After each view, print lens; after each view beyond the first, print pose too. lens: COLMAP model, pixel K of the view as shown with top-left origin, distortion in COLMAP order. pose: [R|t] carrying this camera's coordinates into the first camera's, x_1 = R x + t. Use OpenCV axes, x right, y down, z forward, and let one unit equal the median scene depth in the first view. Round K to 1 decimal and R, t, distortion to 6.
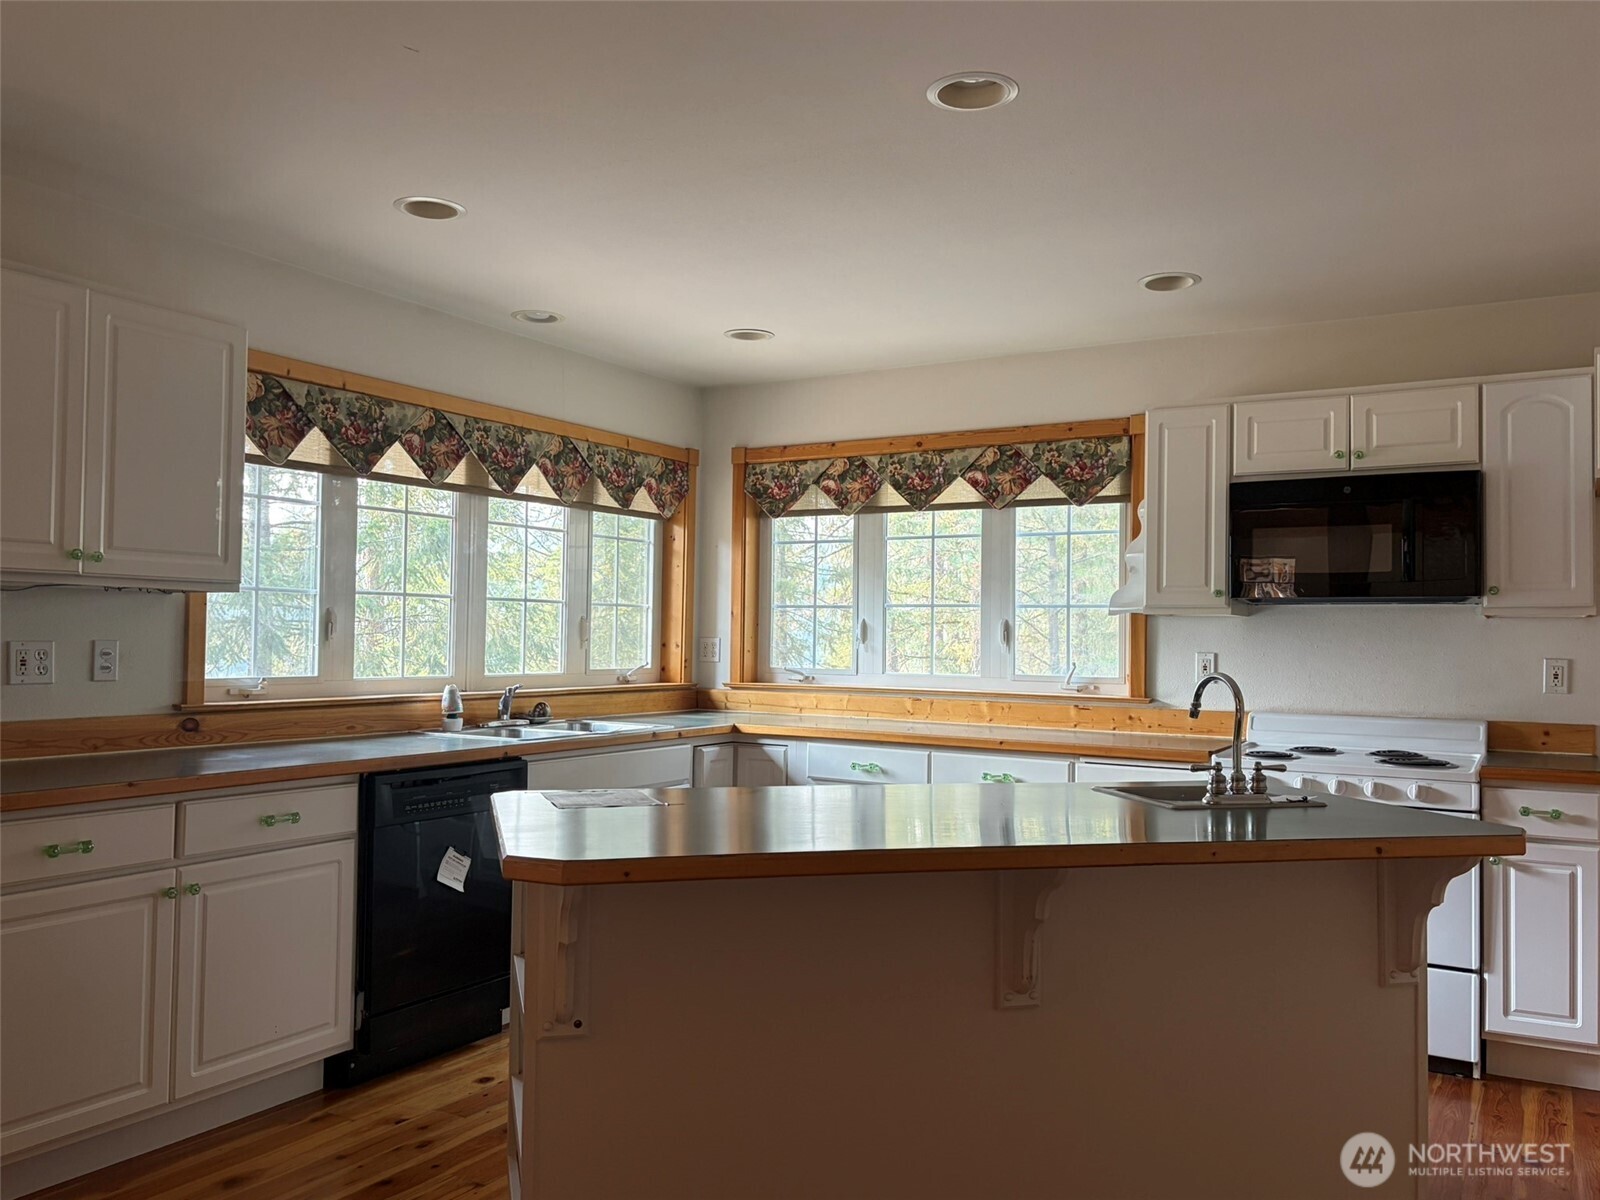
lens RADIAL K [[1286.2, 0, 800.6], [0, 1286.2, 605.1], [0, 0, 1]] dist [0.066763, -0.076568]
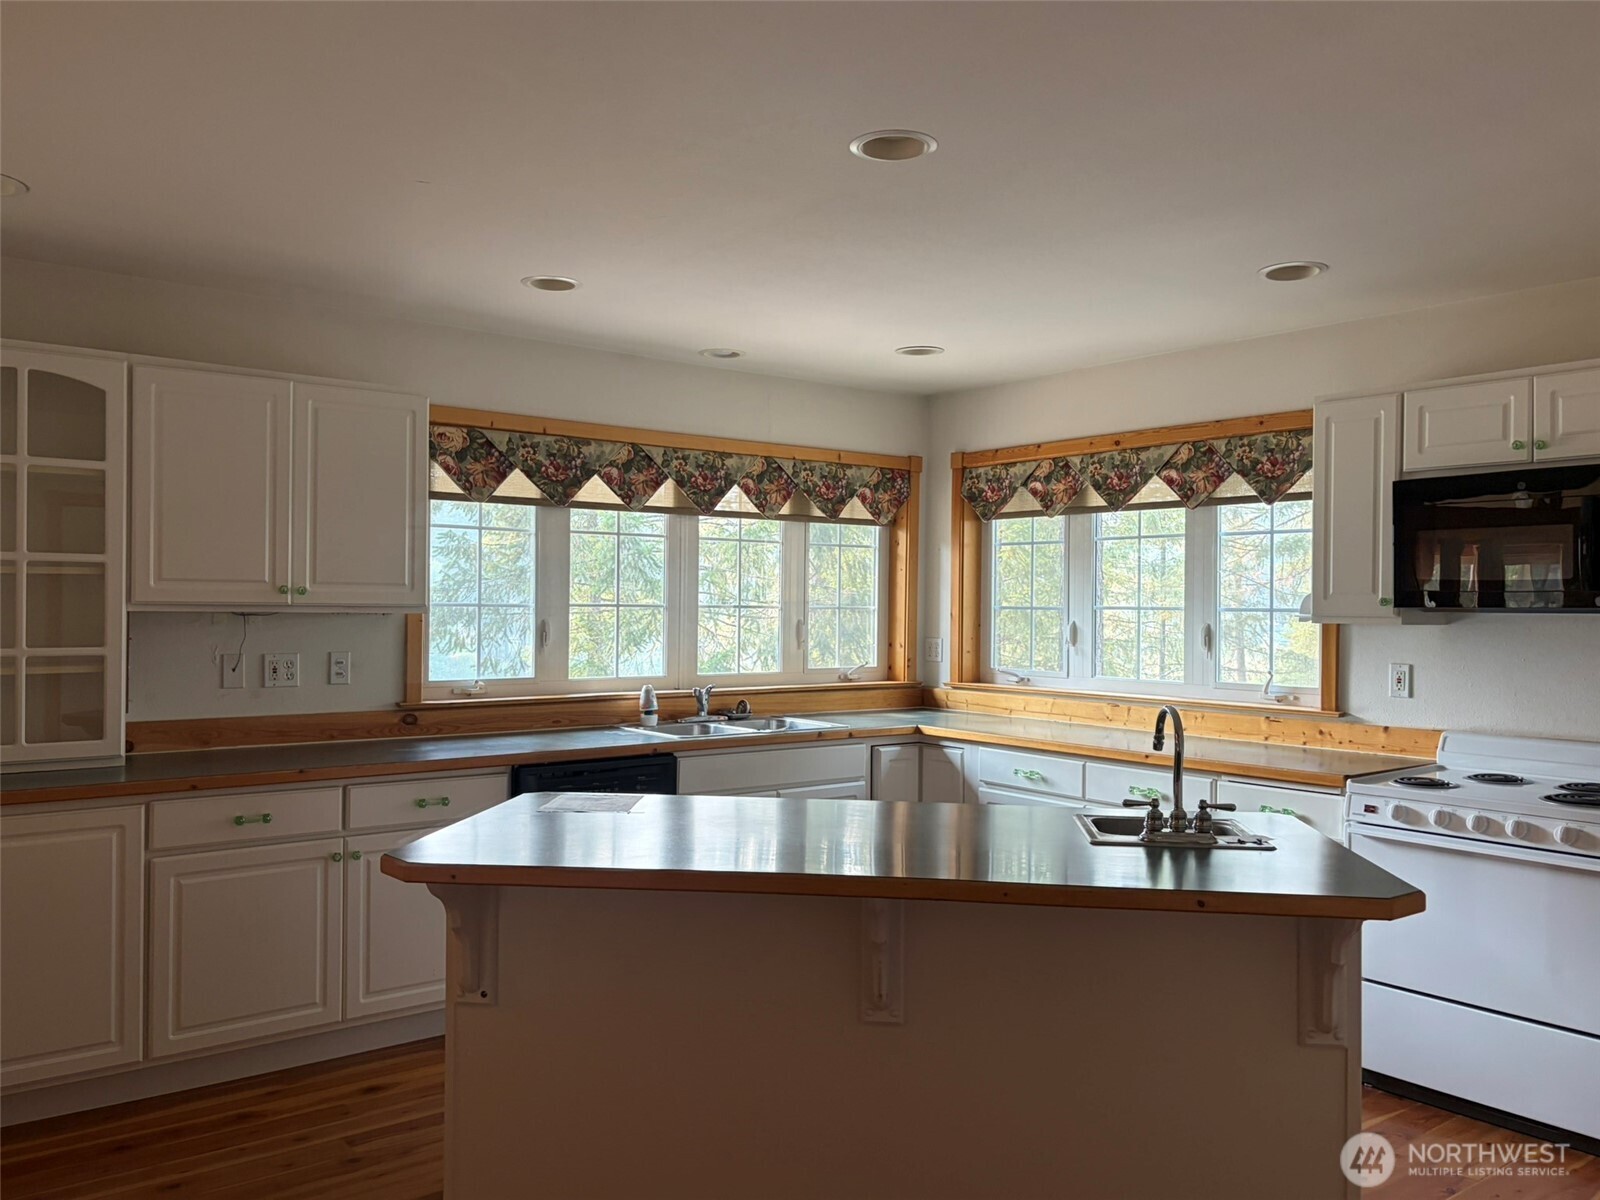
lens RADIAL K [[1286.2, 0, 792.6], [0, 1286.2, 605.6], [0, 0, 1]] dist [0.066763, -0.076568]
pose [[0.927612, -0.004836, -0.373514, 0.258142], [0.012976, 0.999730, 0.019282, -0.027370], [0.373320, -0.022733, 0.927424, -0.001852]]
